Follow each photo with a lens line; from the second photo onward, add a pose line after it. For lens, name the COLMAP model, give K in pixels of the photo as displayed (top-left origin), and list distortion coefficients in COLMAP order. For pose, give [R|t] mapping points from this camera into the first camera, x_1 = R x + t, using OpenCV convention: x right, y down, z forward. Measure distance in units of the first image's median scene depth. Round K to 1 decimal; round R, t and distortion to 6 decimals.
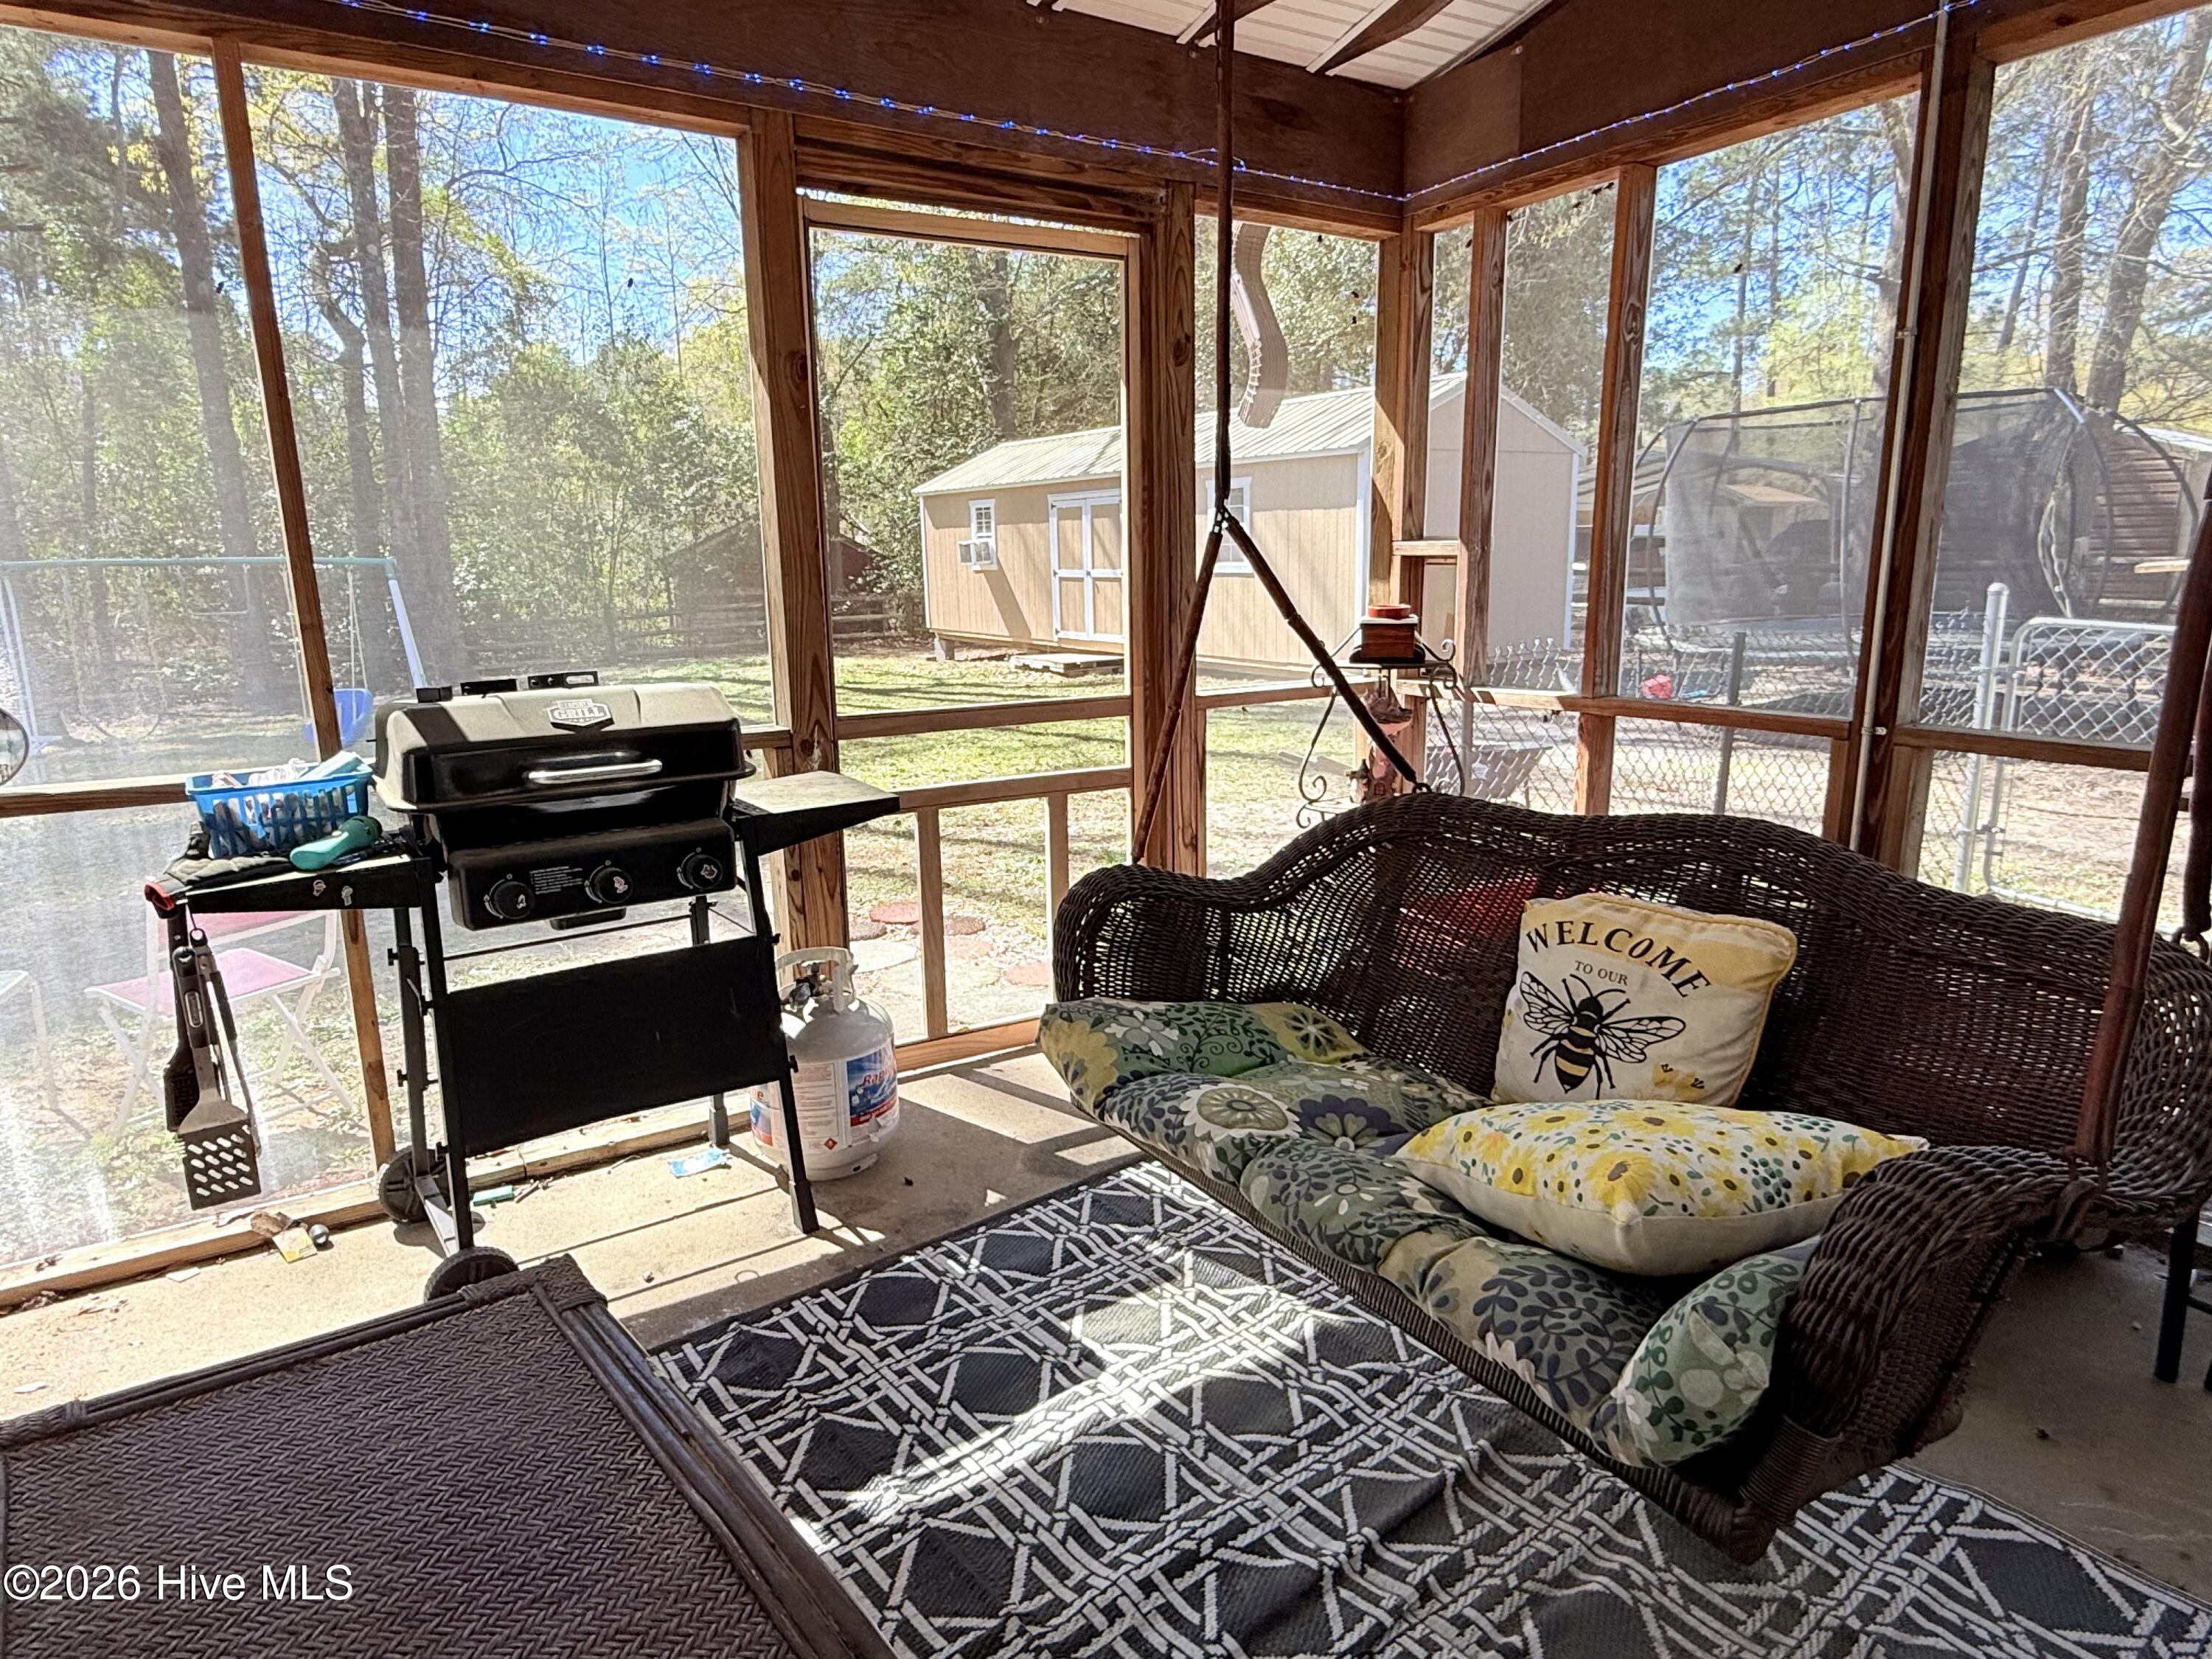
lens RADIAL K [[1266.7, 0, 1106.0], [0, 1266.7, 829.5], [0, 0, 1]] dist [0.000663, -0.000013]
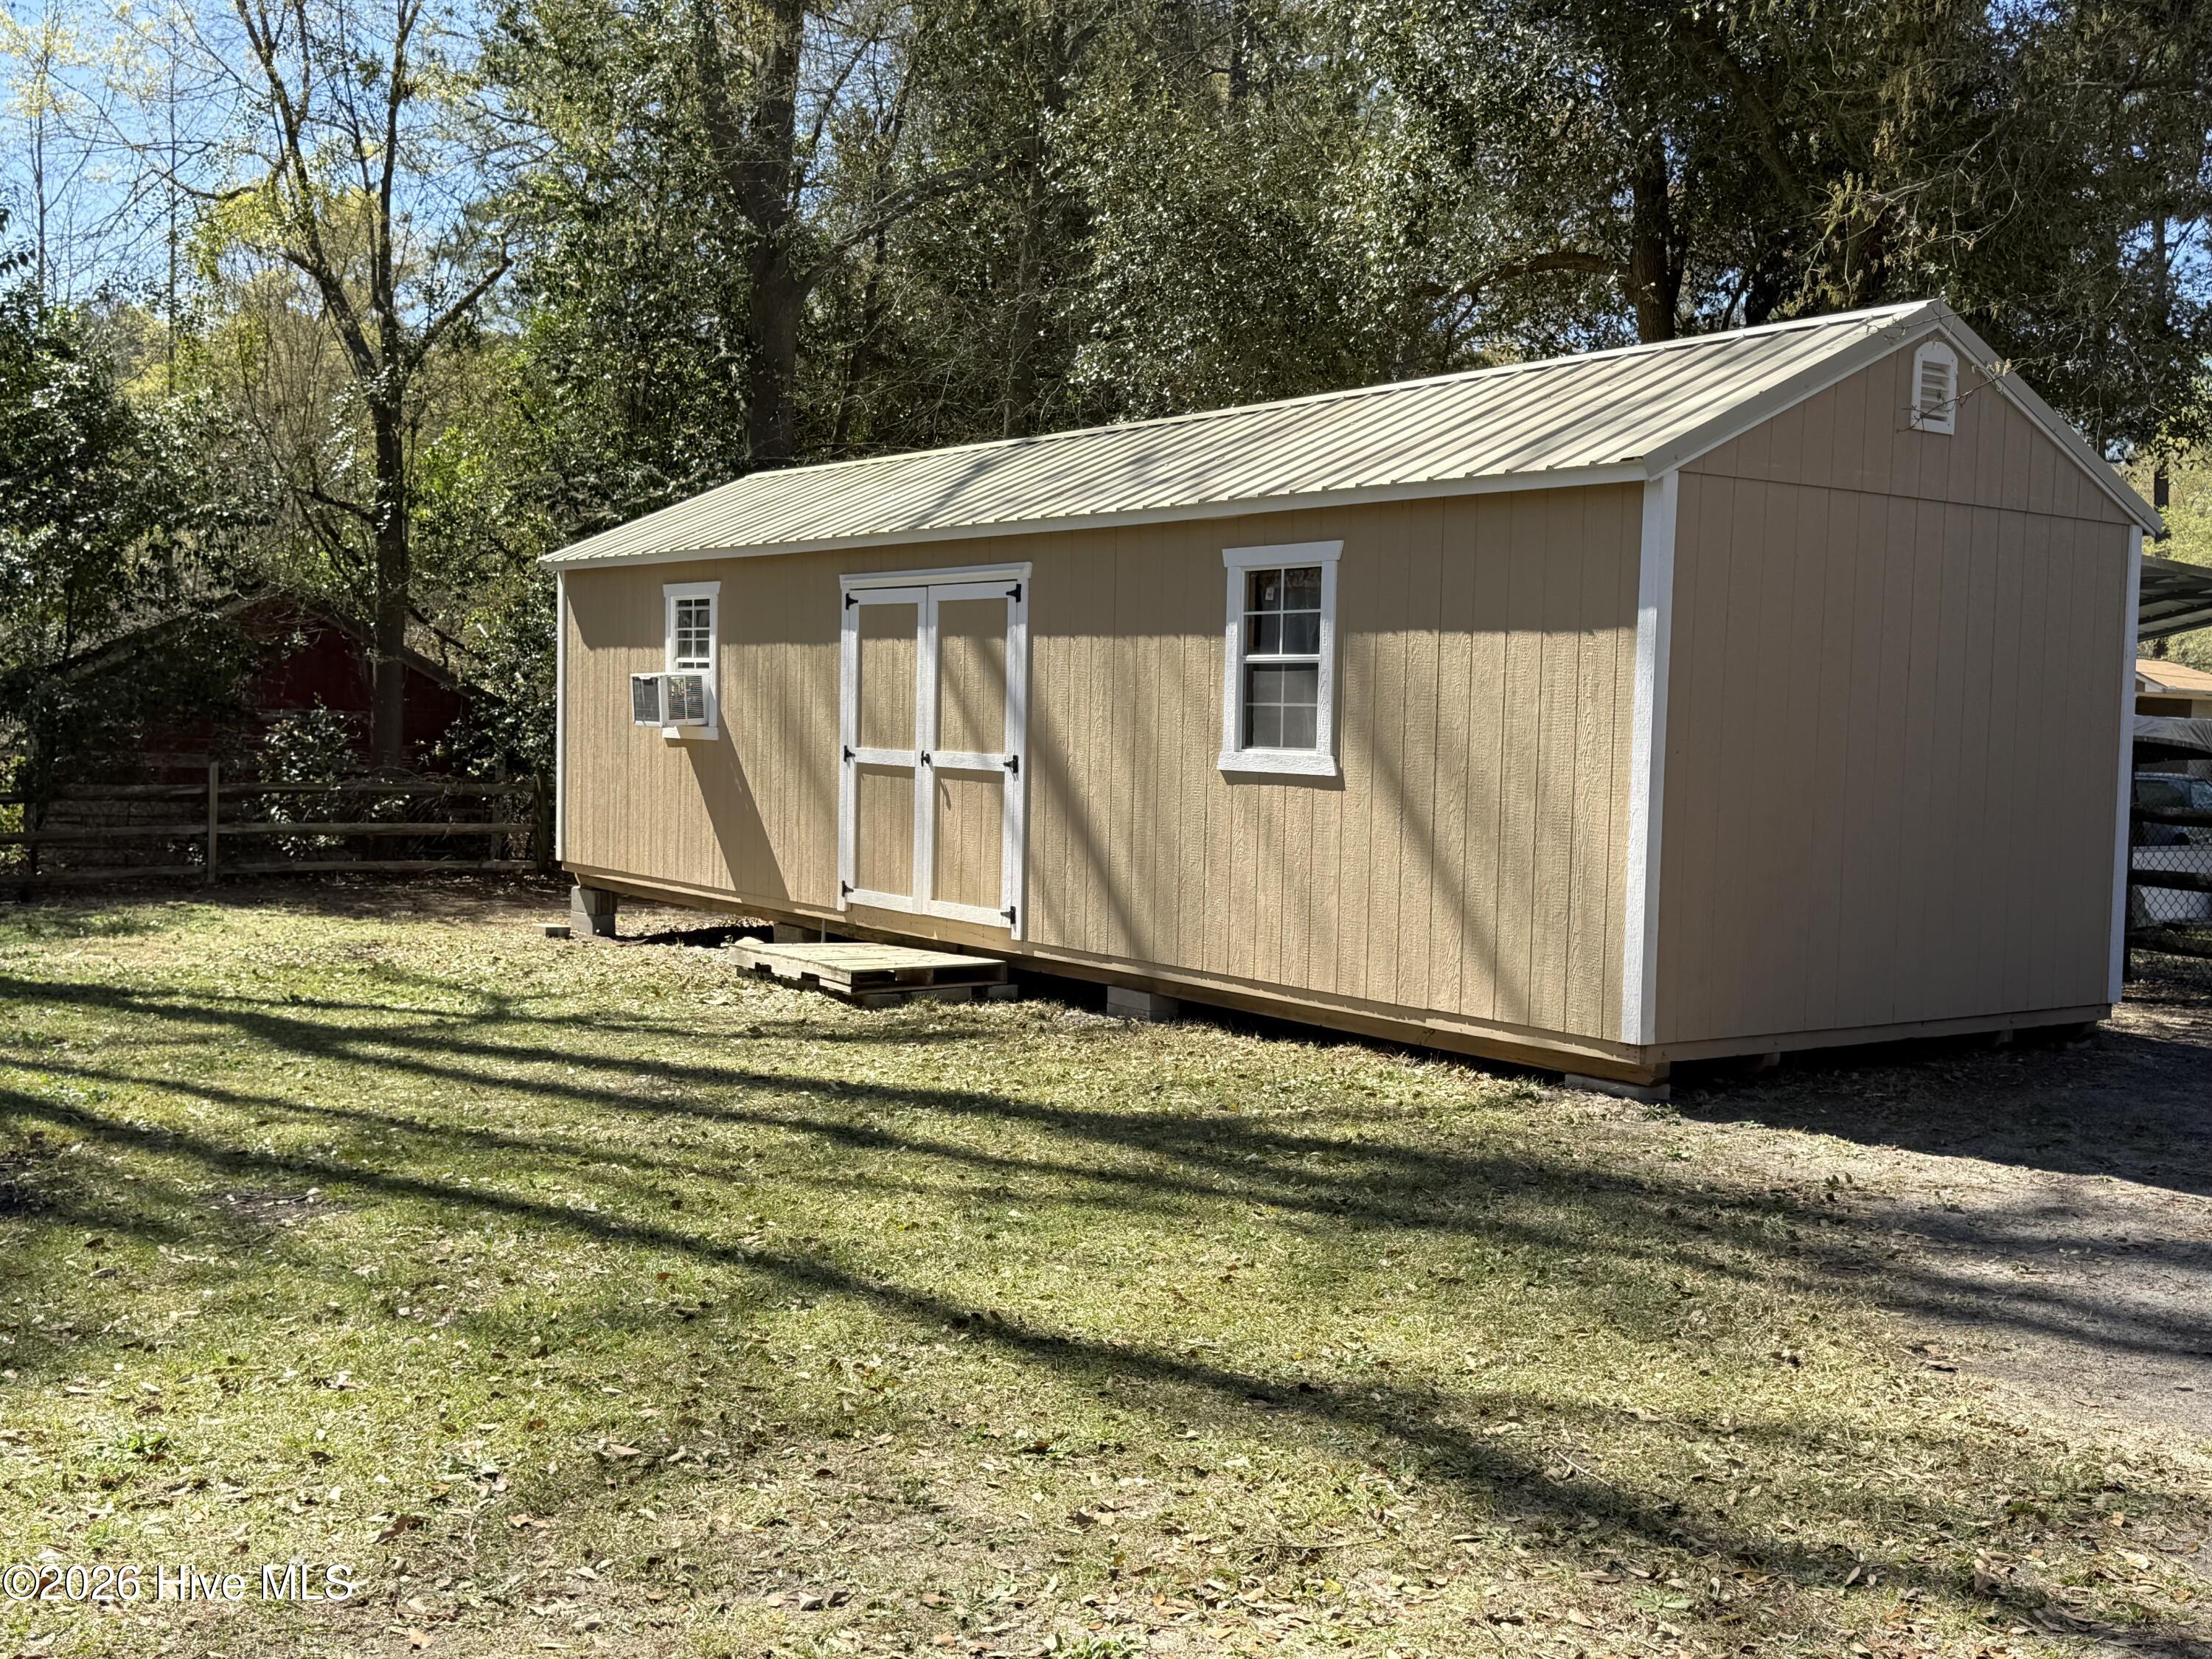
lens RADIAL K [[2294.7, 0, 1106.0], [0, 2294.7, 829.5], [0, 0, 1]] dist [0.094706, 0.000021]
pose [[0.996944, 0.046650, 0.062654, -0.000640], [-0.035328, 0.984638, -0.170995, -0.044080], [-0.069669, 0.168259, 0.983278, 0.217673]]
